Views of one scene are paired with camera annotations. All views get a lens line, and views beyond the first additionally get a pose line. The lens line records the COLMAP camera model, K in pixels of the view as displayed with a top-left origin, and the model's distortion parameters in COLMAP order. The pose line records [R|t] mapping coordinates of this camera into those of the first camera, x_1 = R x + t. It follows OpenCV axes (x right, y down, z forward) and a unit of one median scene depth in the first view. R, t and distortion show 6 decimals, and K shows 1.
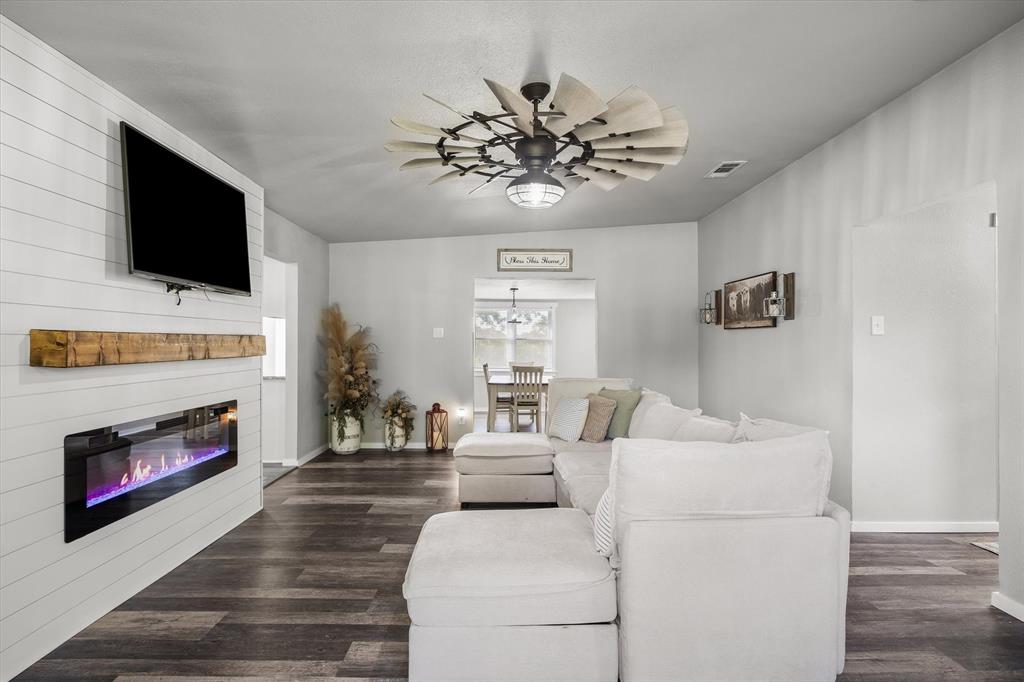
lens RADIAL K [[554.5, 0, 510.9], [0, 554.5, 341.3], [0, 0, 1]] dist [0.001453, 0.000541]
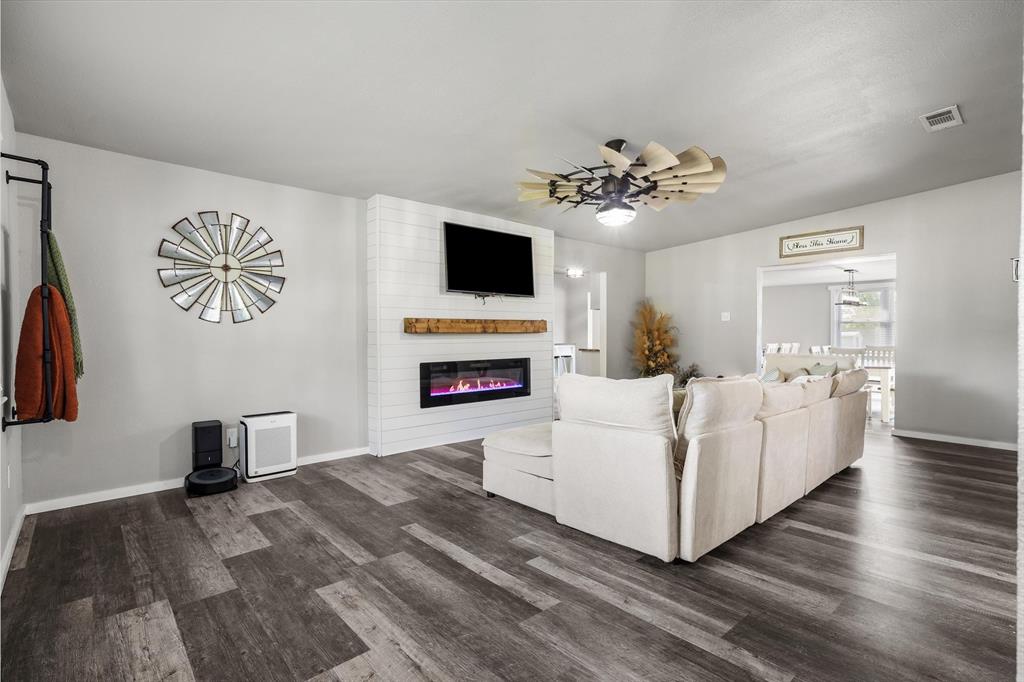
lens RADIAL K [[478.6, 0, 508.9], [0, 478.6, 342.6], [0, 0, 1]] dist [-0.001243, -0.000369]
pose [[0.657708, 0.008299, -0.753227, 0.708071], [0.008664, 0.999790, 0.018581, 0.035207], [0.753223, -0.018747, 0.657498, -0.036659]]
